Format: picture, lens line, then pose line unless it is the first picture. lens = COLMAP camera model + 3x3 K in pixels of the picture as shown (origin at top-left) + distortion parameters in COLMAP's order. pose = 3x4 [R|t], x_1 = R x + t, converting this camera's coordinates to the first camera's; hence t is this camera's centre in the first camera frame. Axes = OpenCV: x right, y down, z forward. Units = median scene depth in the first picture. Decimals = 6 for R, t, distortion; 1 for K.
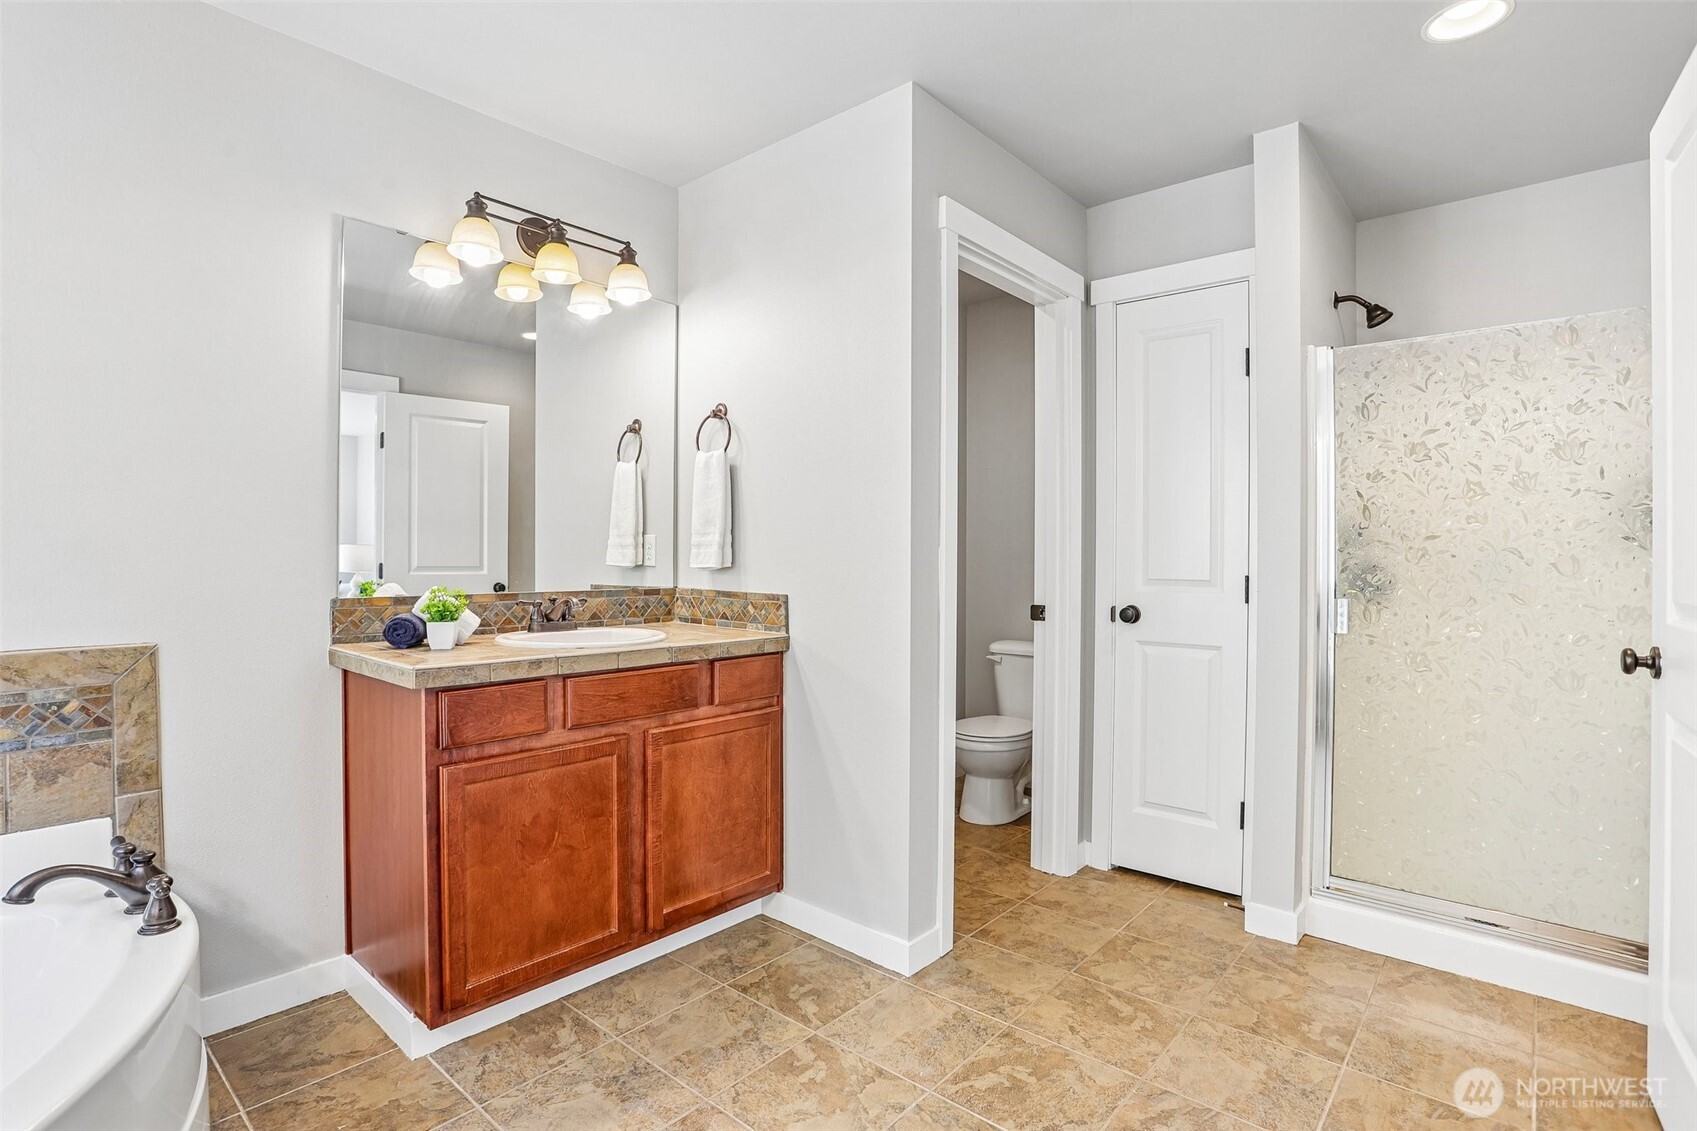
lens RADIAL K [[822.4, 0, 847.5], [0, 822.4, 556.0], [0, 0, 1]] dist [-0.077195, 0.034465]
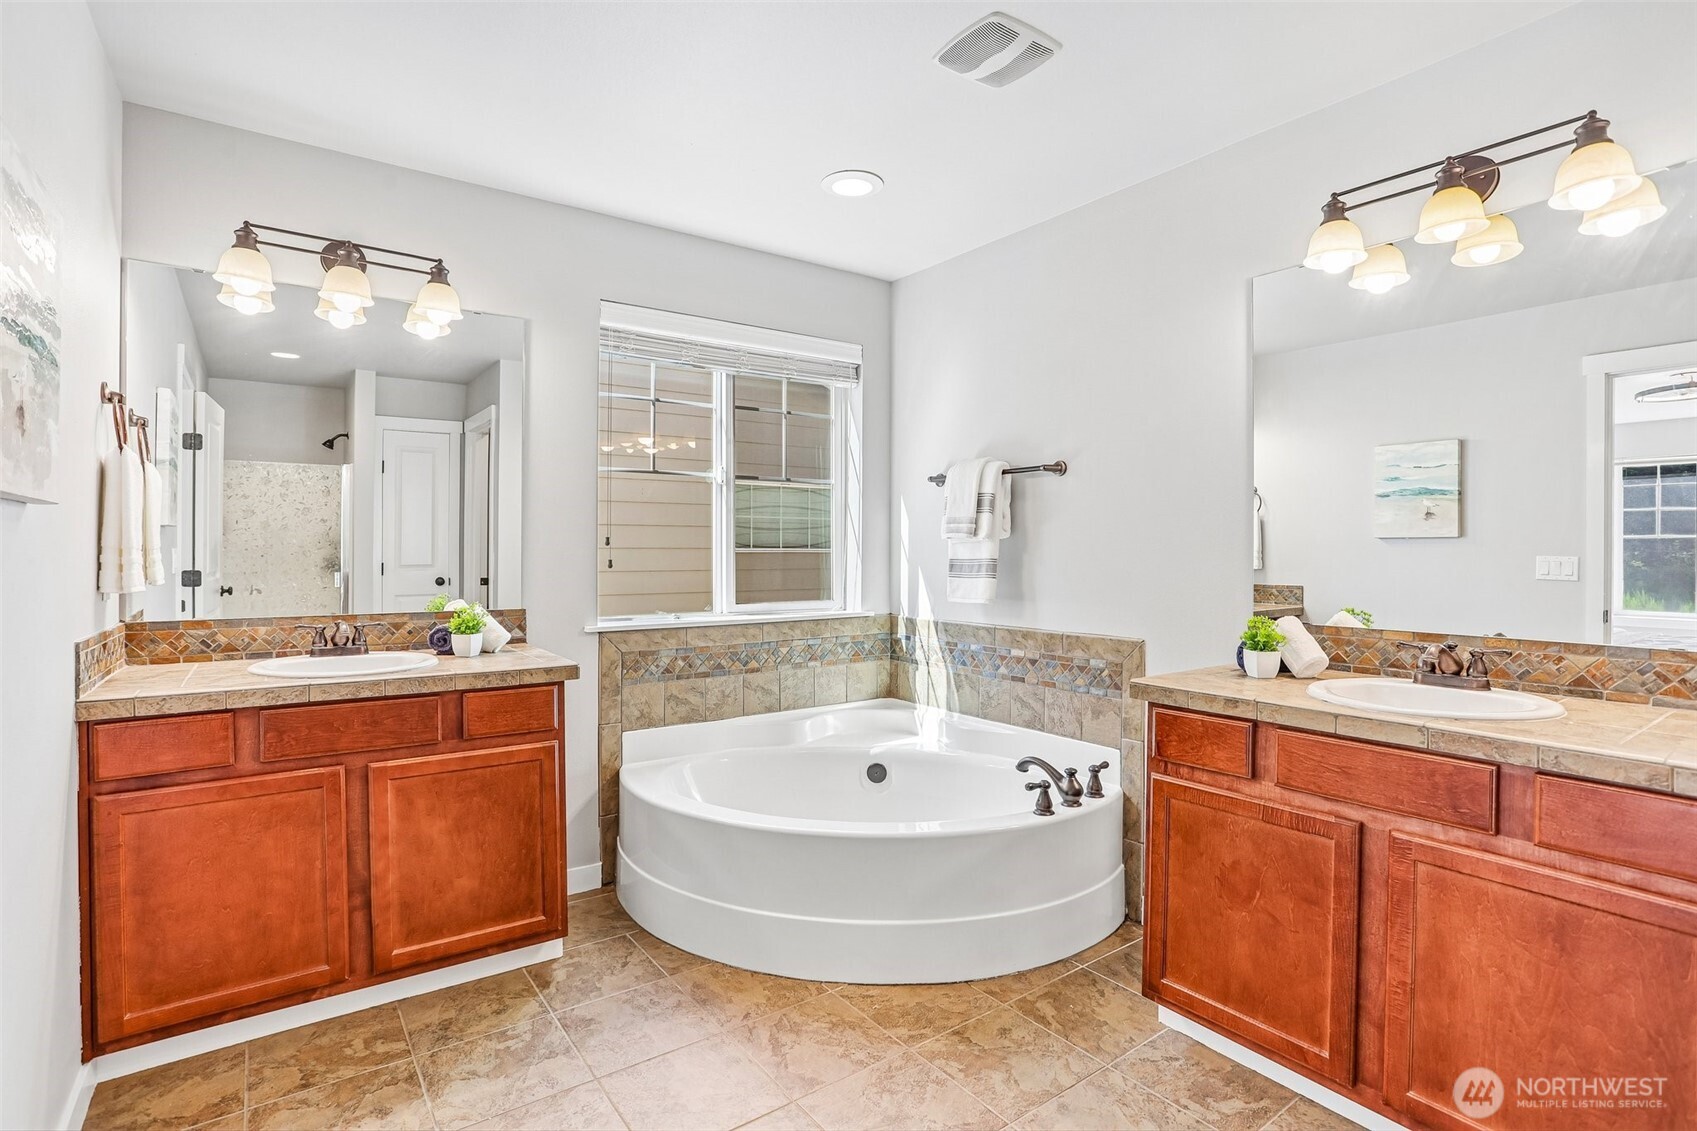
lens RADIAL K [[822.4, 0, 847.5], [0, 822.4, 556.0], [0, 0, 1]] dist [-0.077195, 0.034465]
pose [[-0.226704, 0.000667, -0.973963, 0.629414], [-0.006564, 0.999976, 0.002213, -0.038000], [0.973942, 0.006894, -0.226694, 0.748776]]
